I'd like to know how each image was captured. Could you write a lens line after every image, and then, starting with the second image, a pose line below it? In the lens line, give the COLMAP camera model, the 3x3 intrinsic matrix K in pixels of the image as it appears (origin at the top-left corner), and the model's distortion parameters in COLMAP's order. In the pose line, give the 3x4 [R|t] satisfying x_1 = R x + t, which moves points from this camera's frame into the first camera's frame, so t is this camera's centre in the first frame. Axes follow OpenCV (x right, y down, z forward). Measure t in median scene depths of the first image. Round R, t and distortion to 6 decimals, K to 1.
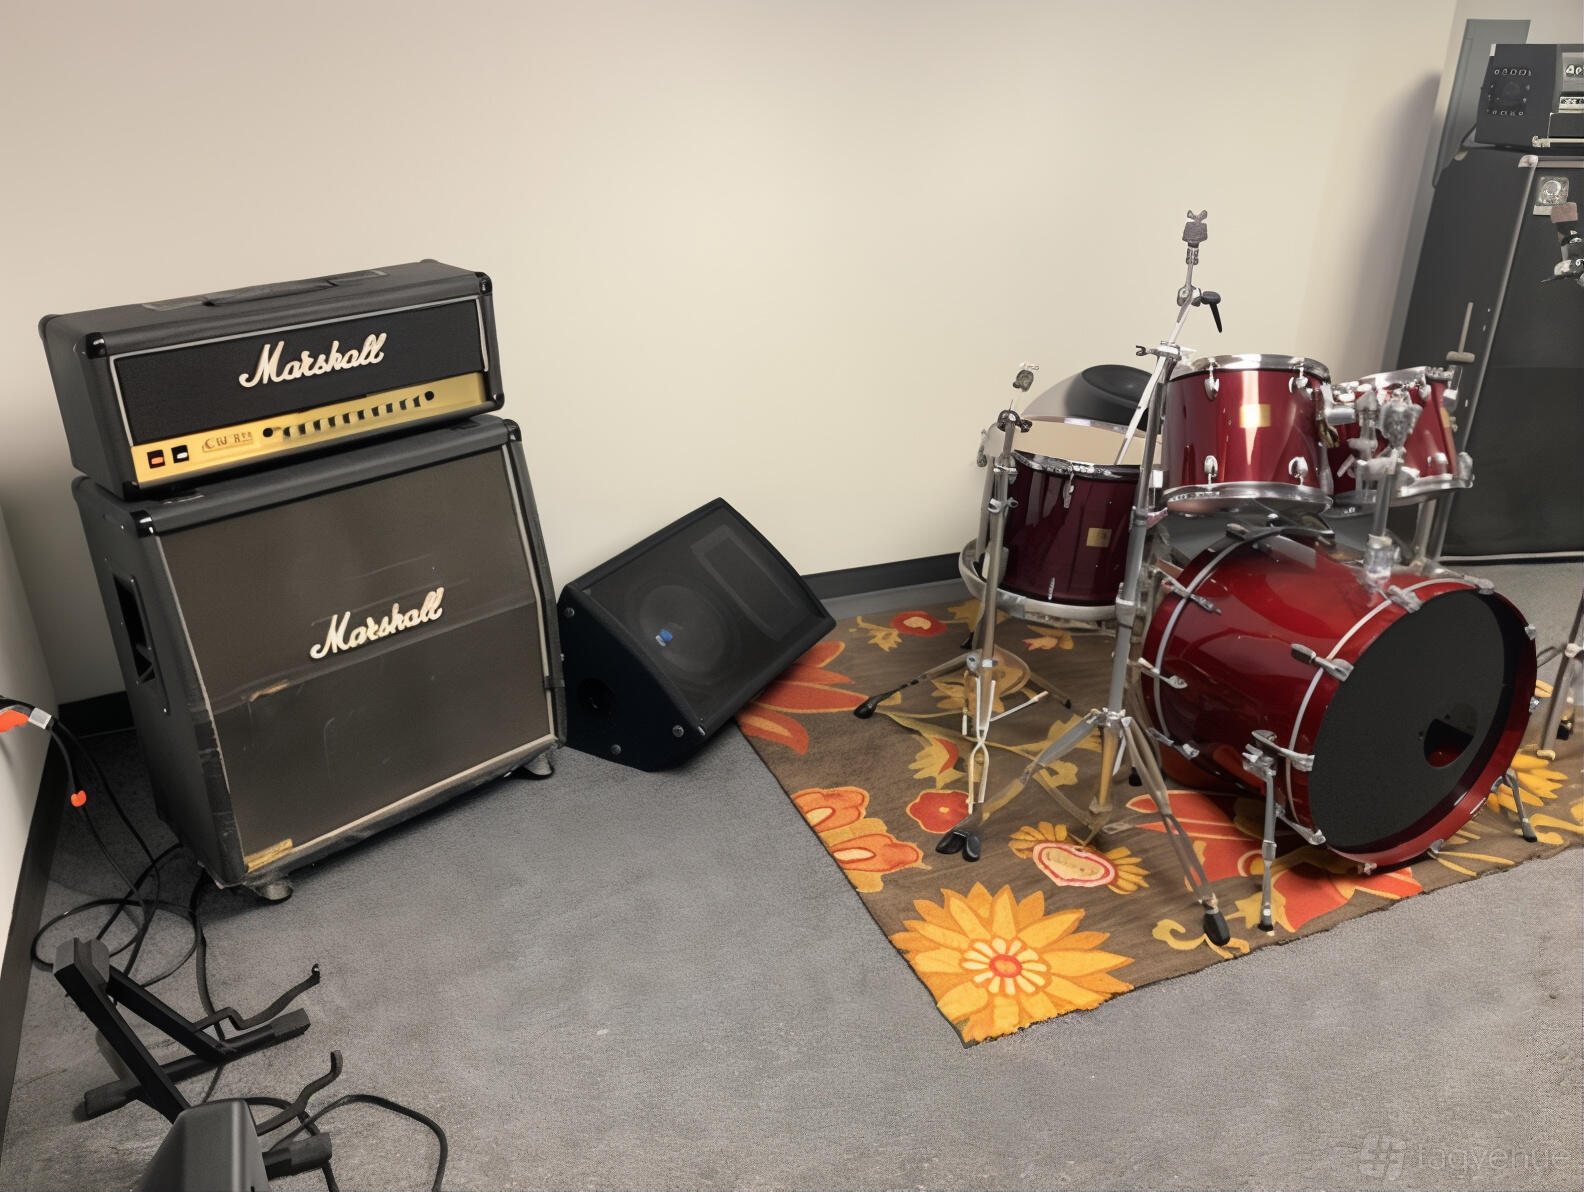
lens RADIAL K [[1174.2, 0, 792.0], [0, 1174.2, 596.0], [0, 0, 1]] dist [0.027540, -0.059911]
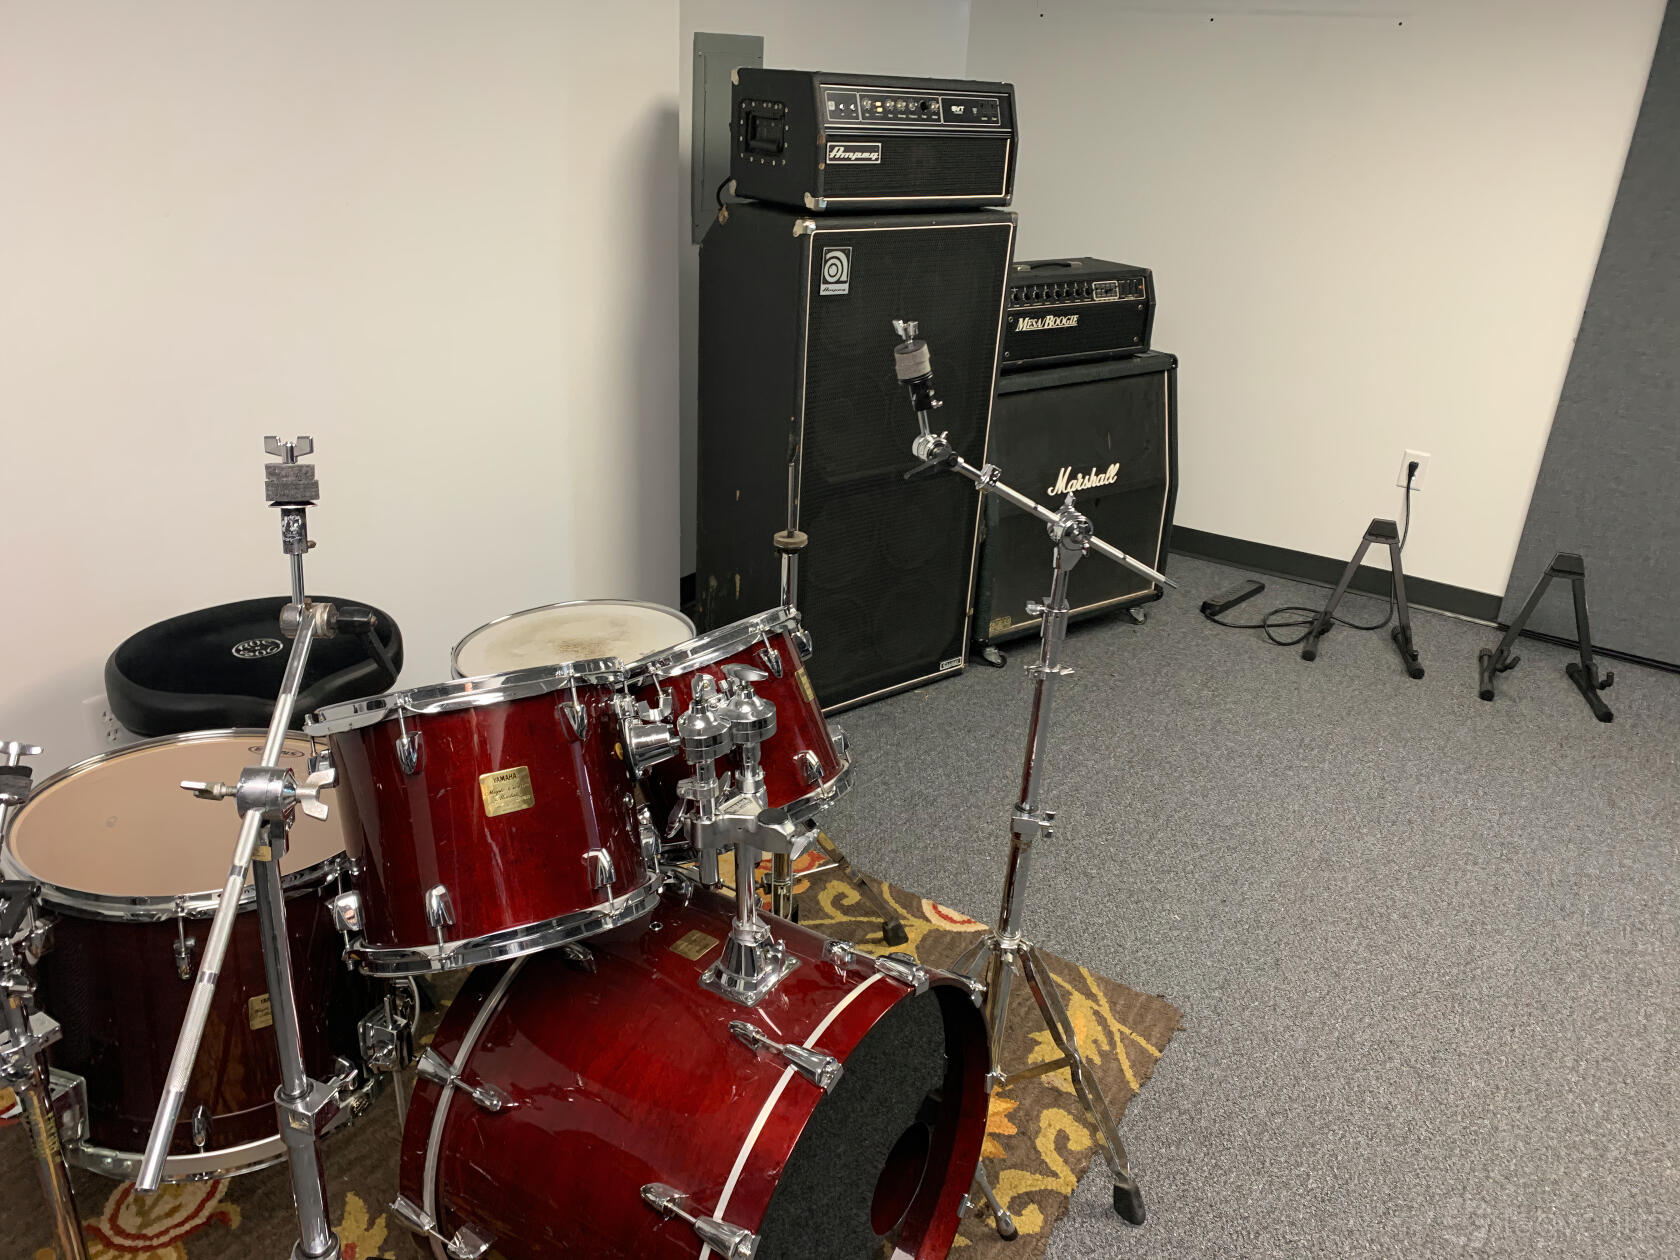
lens RADIAL K [[1258.6, 0, 840.0], [0, 1258.6, 630.0], [0, 0, 1]] dist [0.151562, -0.412796]
pose [[0.825979, -0.176229, 0.535446, 0.205419], [0.176752, 0.982941, 0.050853, -0.203521], [-0.535273, 0.052638, 0.843037, 0.400356]]
